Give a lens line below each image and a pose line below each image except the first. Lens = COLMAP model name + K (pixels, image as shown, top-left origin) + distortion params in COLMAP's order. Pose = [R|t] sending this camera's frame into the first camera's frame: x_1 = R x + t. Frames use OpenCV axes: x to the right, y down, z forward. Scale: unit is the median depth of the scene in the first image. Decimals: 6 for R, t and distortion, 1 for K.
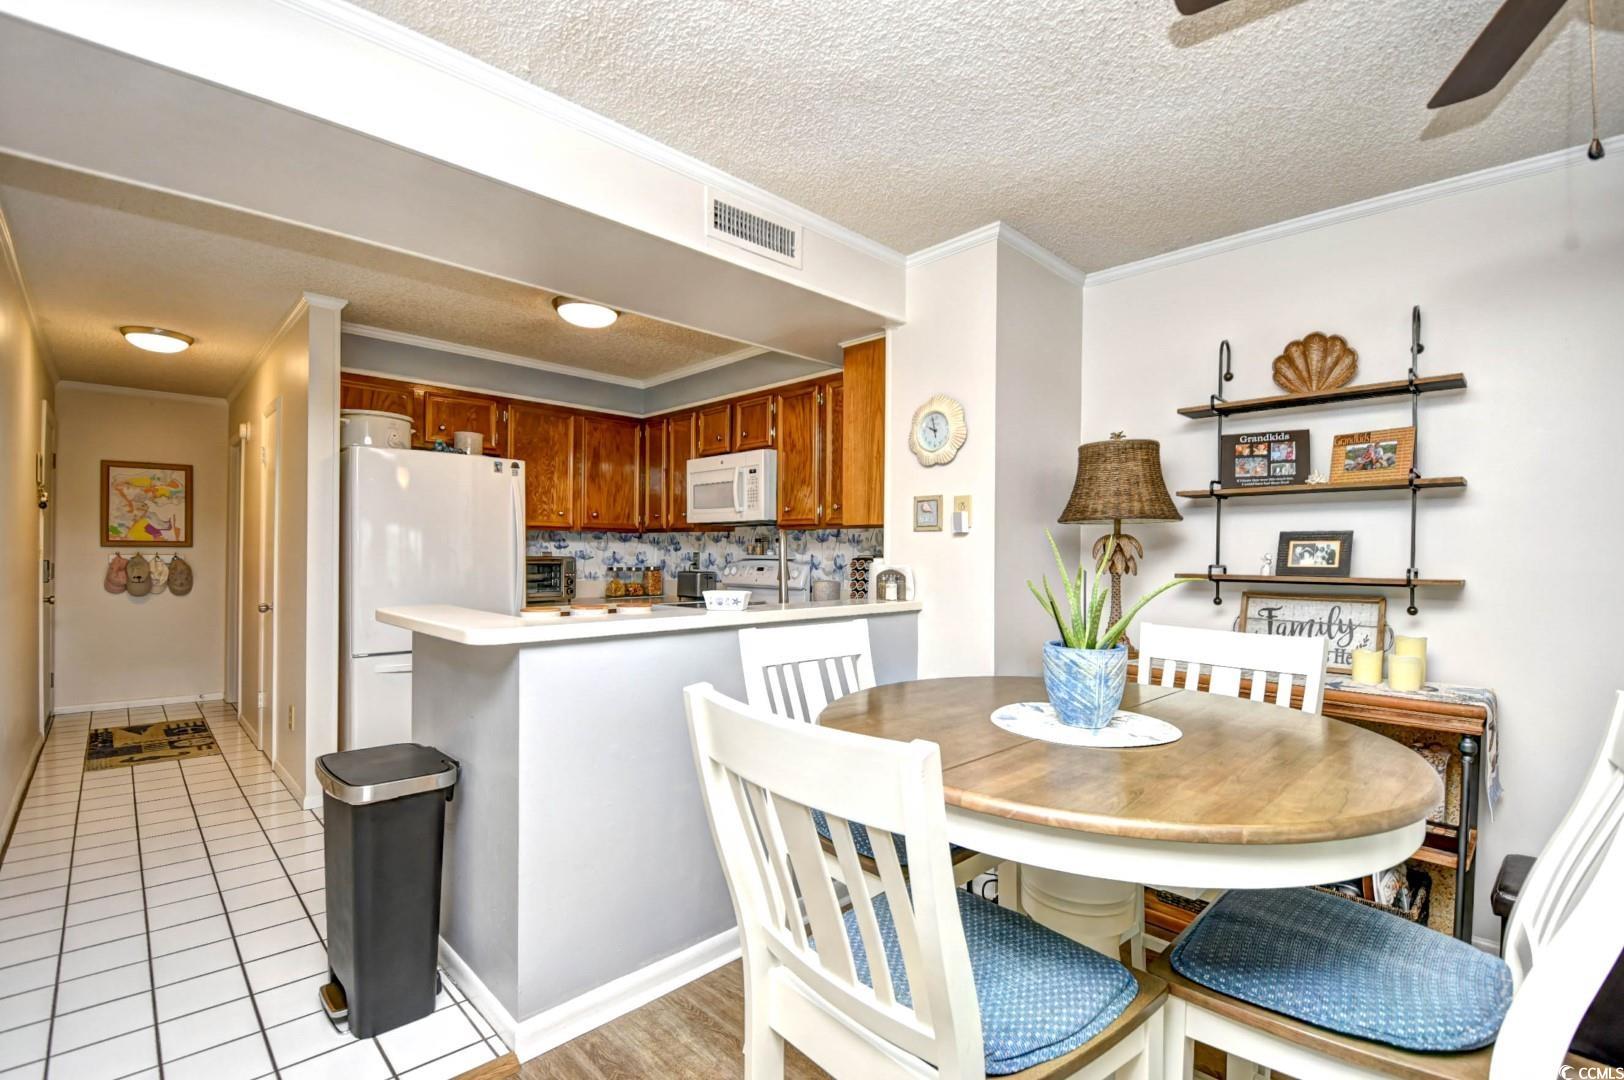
lens RADIAL K [[714.3, 0, 812.1], [0, 714.3, 553.3], [0, 0, 1]] dist [0.002171, -0.014572]
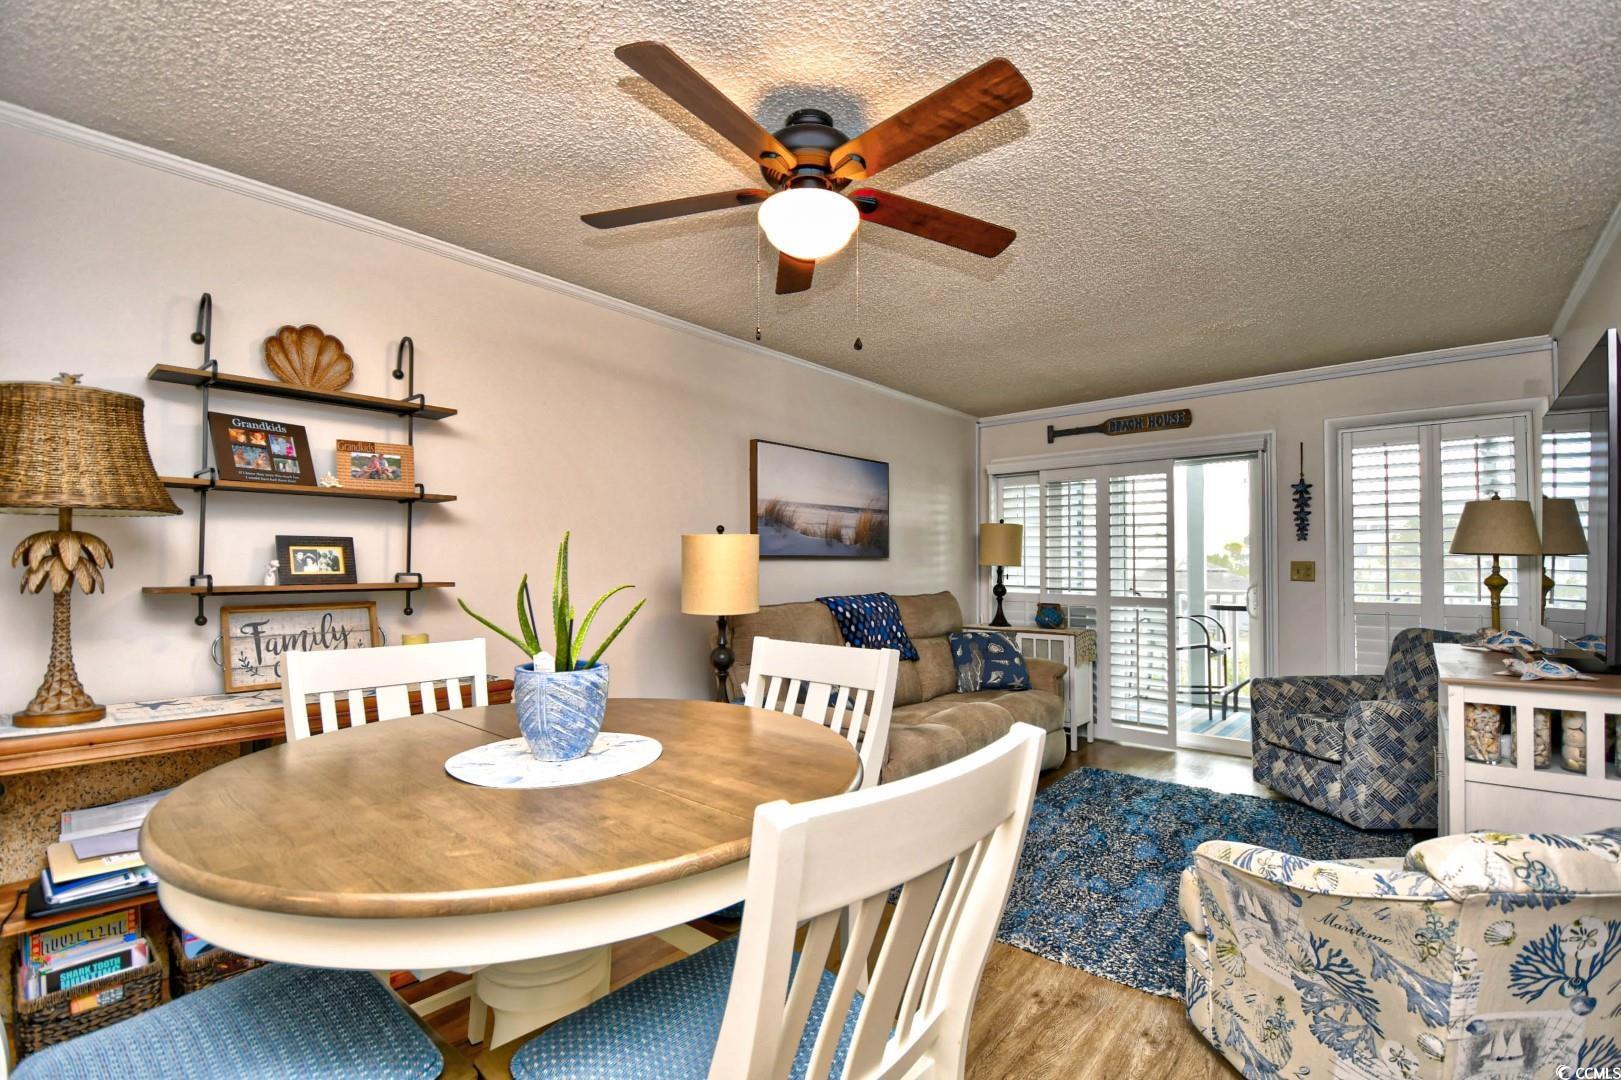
lens RADIAL K [[723.0, 0, 805.6], [0, 723.0, 548.5], [0, 0, 1]] dist [0.002118, -0.013709]
pose [[-0.085363, 0.011186, 0.996287, -0.177234], [-0.000128, 0.999937, -0.011237, -0.002402], [-0.996350, -0.001086, -0.085357, 0.254959]]
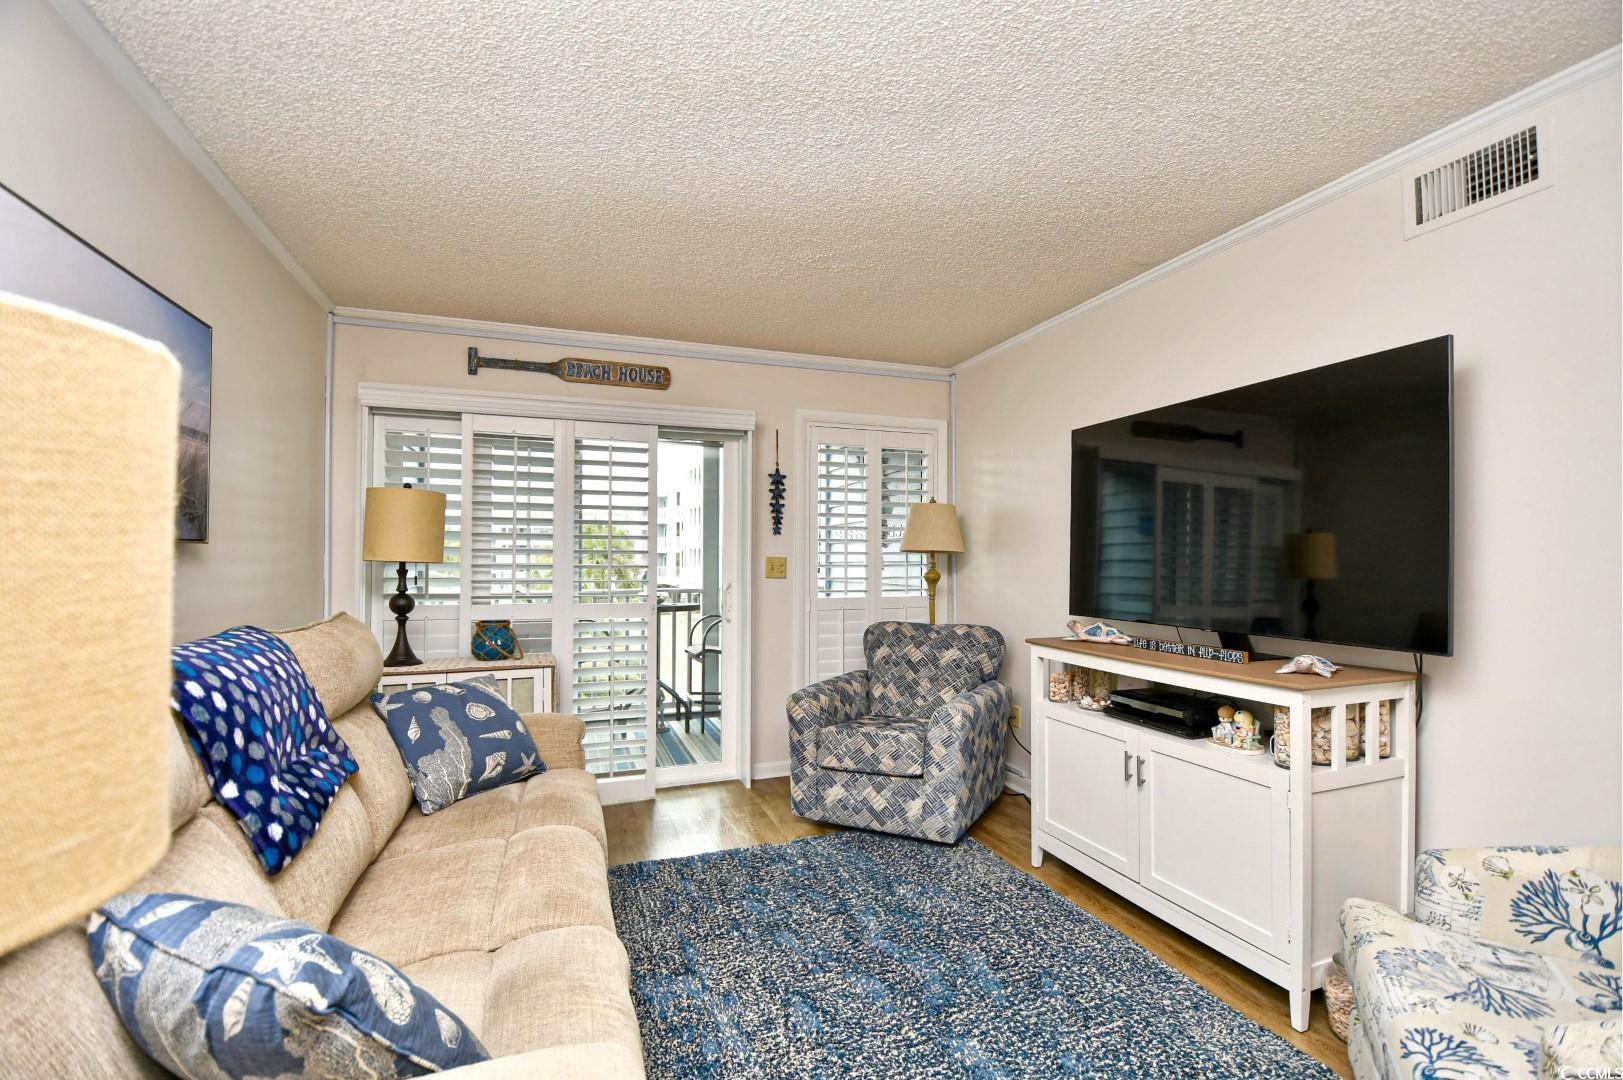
lens RADIAL K [[709.2, 0, 818.6], [0, 709.2, 550.7], [0, 0, 1]] dist [0.002572, -0.014749]
pose [[-0.913430, -0.004369, 0.406973, 0.384308], [-0.009783, 0.999889, -0.011222, 0.006278], [-0.406879, -0.014231, -0.913371, 0.300823]]
